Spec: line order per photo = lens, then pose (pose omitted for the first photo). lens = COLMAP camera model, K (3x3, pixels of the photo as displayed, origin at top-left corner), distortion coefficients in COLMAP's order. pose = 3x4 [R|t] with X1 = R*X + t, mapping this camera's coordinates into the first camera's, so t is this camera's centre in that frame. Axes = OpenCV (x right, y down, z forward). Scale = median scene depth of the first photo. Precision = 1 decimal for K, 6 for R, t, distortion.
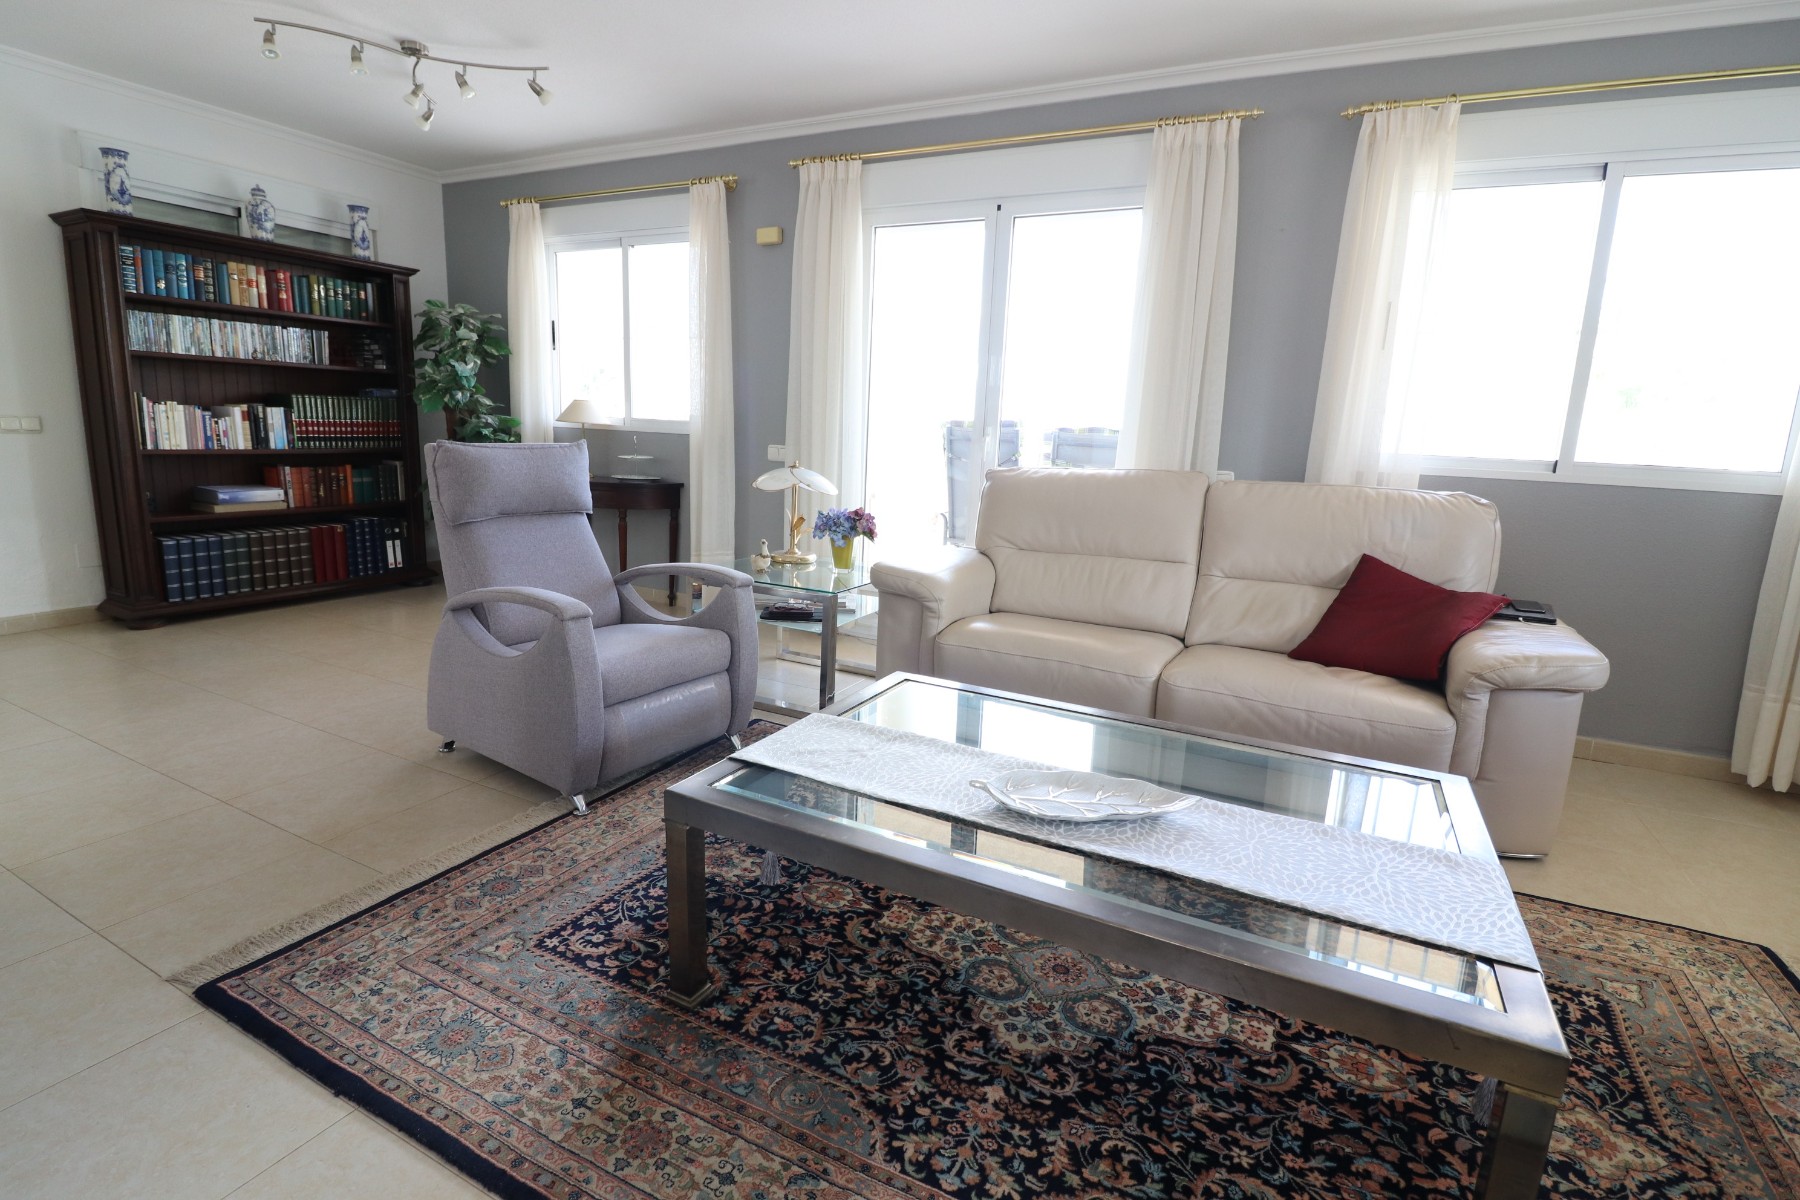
lens RADIAL K [[840.9, 0, 892.9], [0, 840.9, 598.8], [0, 0, 1]] dist [-0.006788, -0.007178]
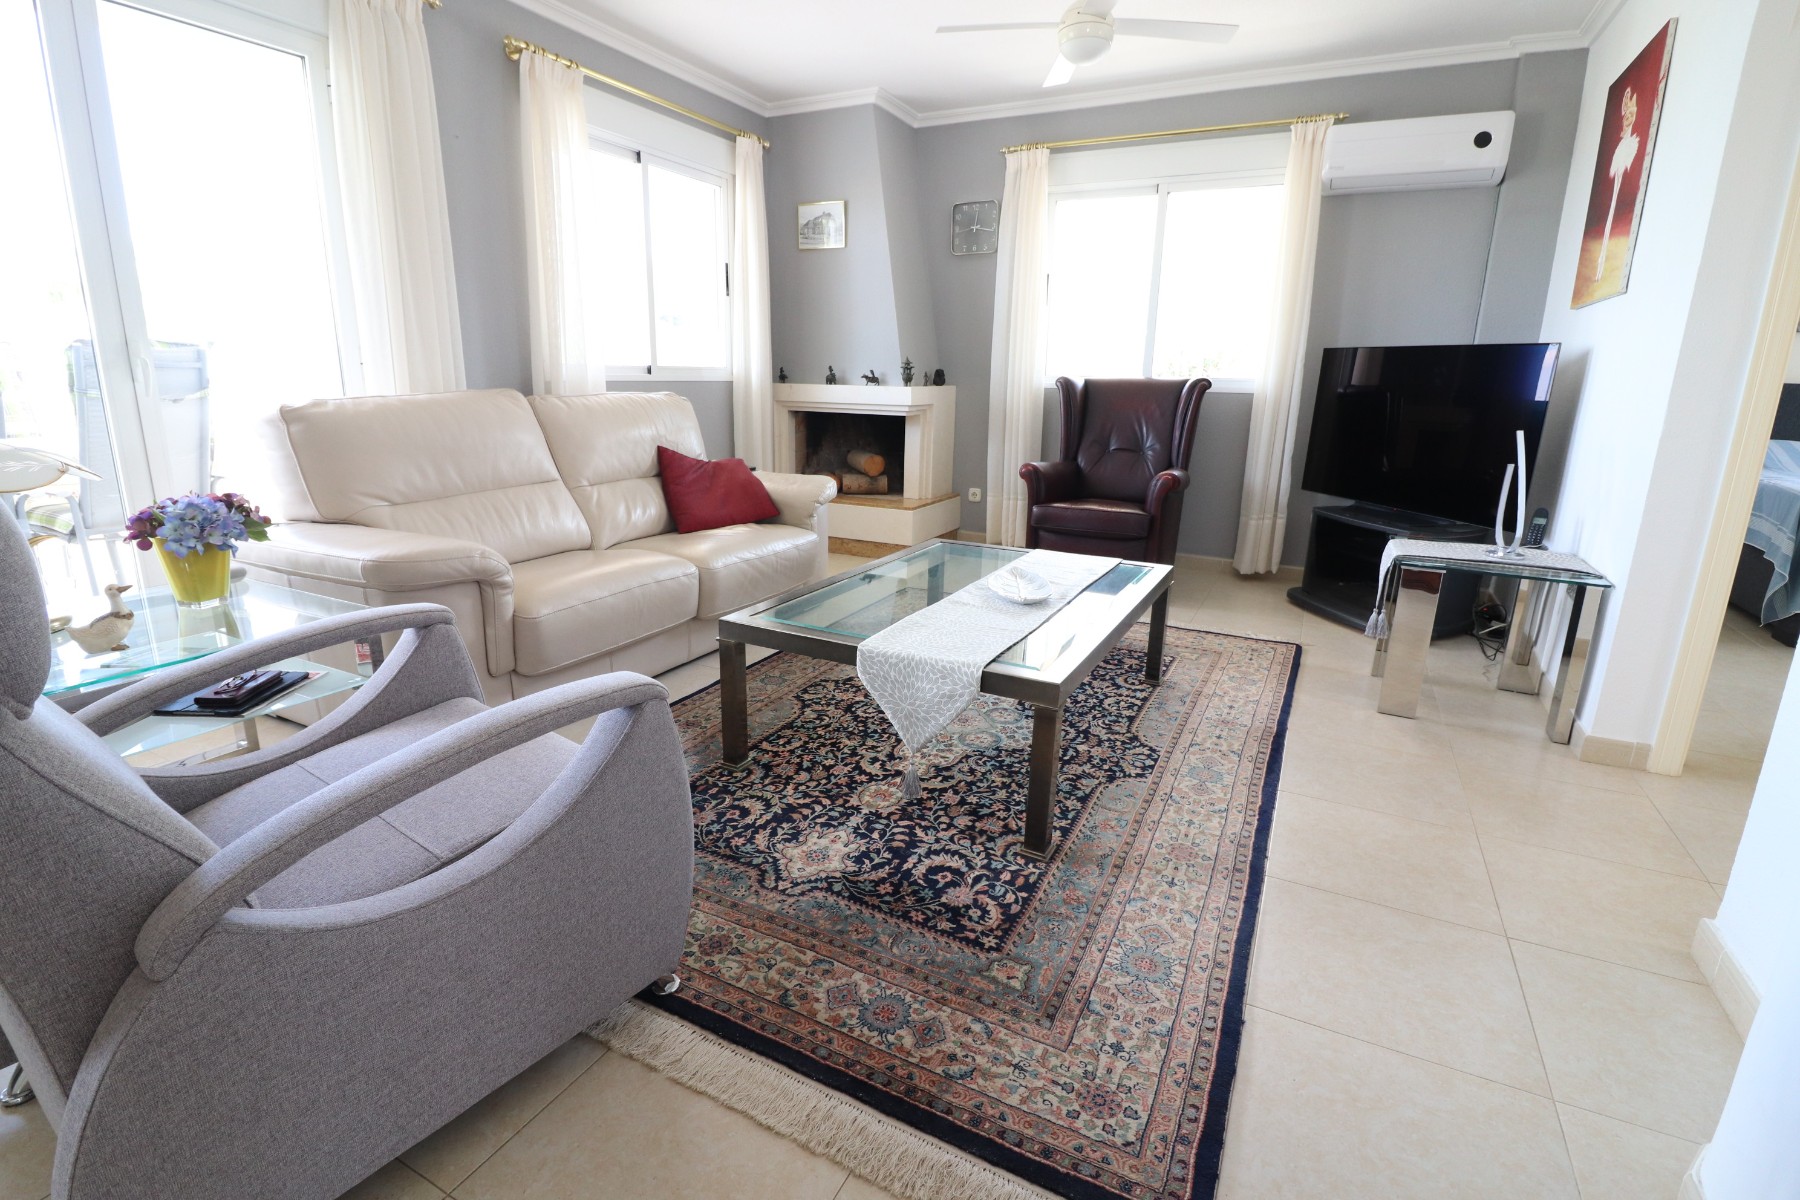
lens RADIAL K [[840.9, 0, 891.4], [0, 840.9, 596.3], [0, 0, 1]] dist [-0.006788, -0.007178]
pose [[0.005291, -0.294737, 0.955564, -1.174139], [0.179703, 0.940301, 0.289035, -0.230653], [-0.983707, 0.170188, 0.057940, 0.988293]]
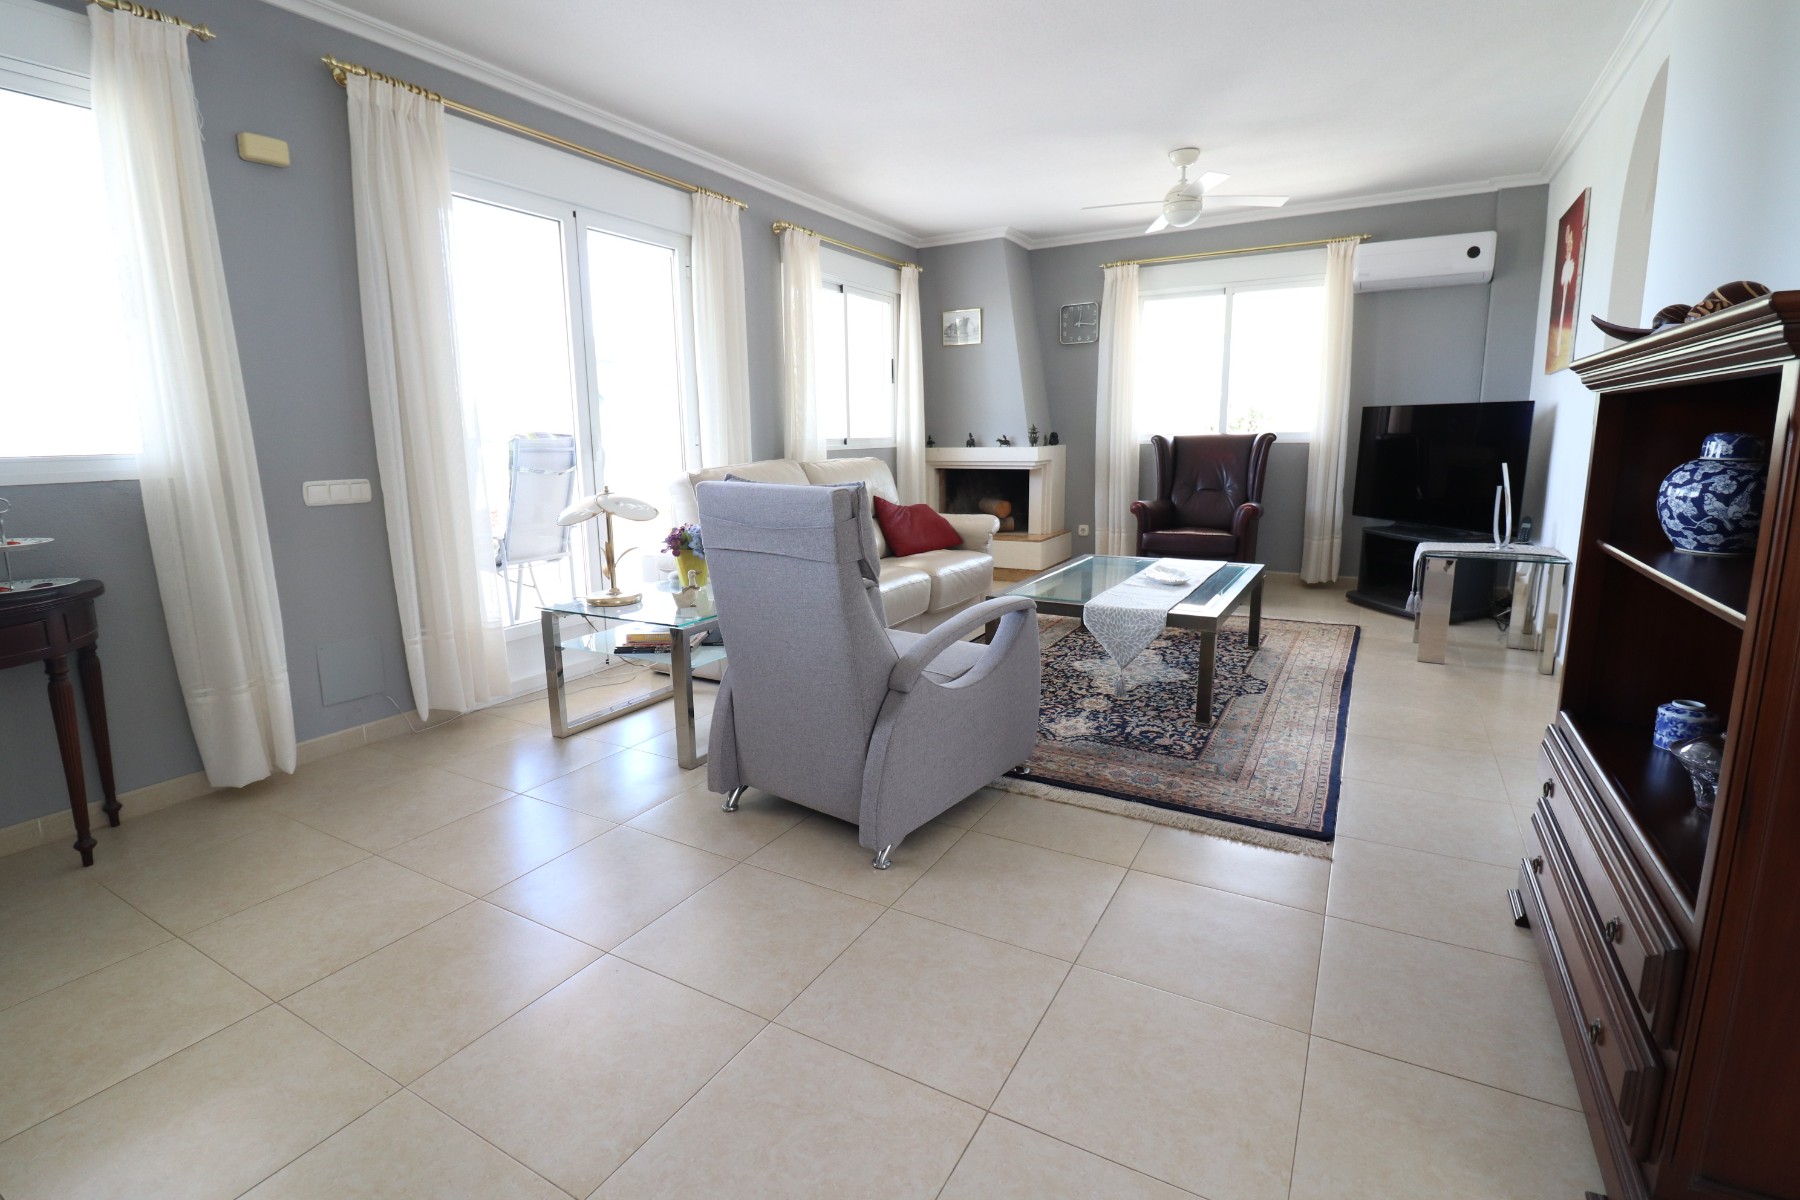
lens RADIAL K [[840.9, 0, 892.1], [0, 840.9, 589.3], [0, 0, 1]] dist [-0.006788, -0.007178]
pose [[0.047653, -0.222731, 0.973715, -1.945423], [0.215705, 0.954115, 0.207691, -0.361799], [-0.975295, 0.200138, 0.093511, 1.346174]]
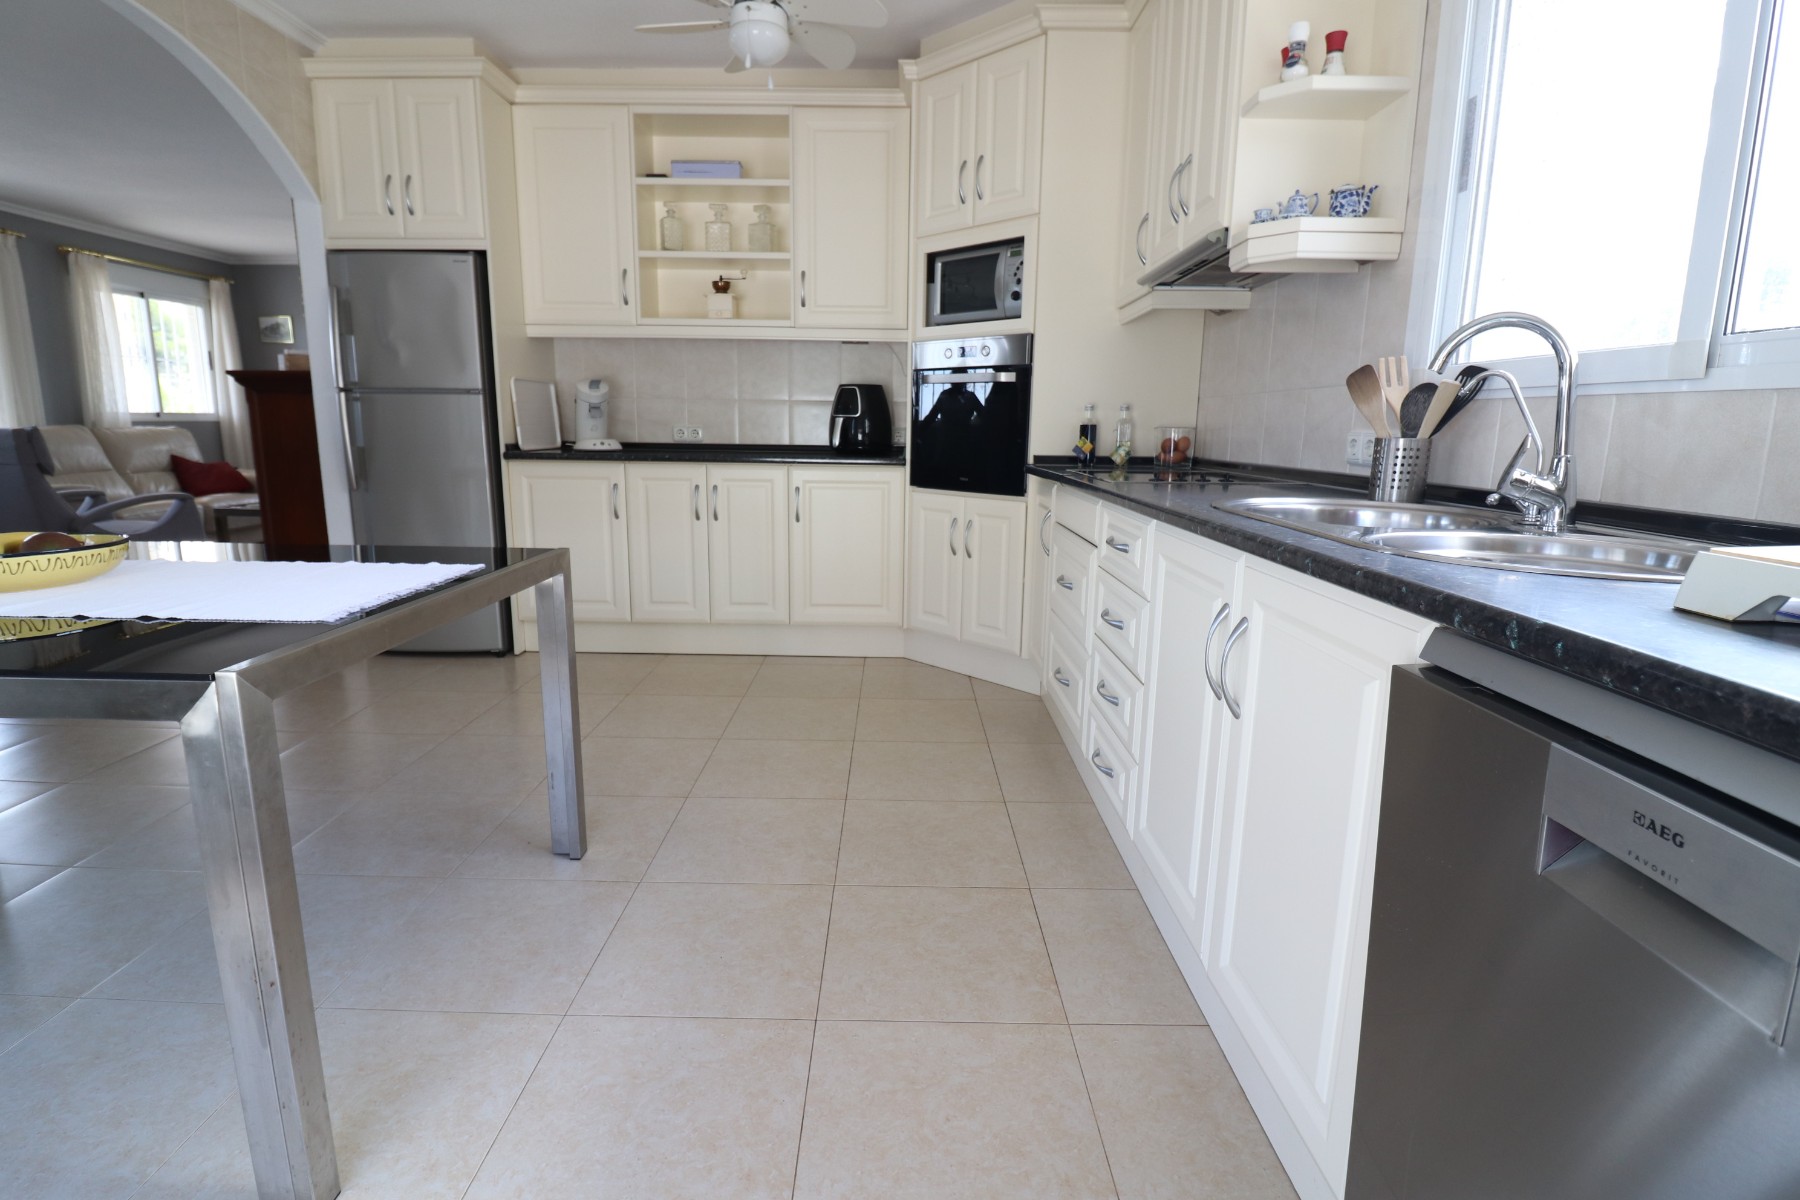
lens RADIAL K [[840.9, 0, 891.5], [0, 840.9, 586.9], [0, 0, 1]] dist [-0.006788, -0.007178]
pose [[-0.456055, -0.216966, 0.863099, -4.061120], [0.140142, 0.940218, 0.310402, -0.236166], [-0.878848, 0.262517, -0.398385, 0.382692]]
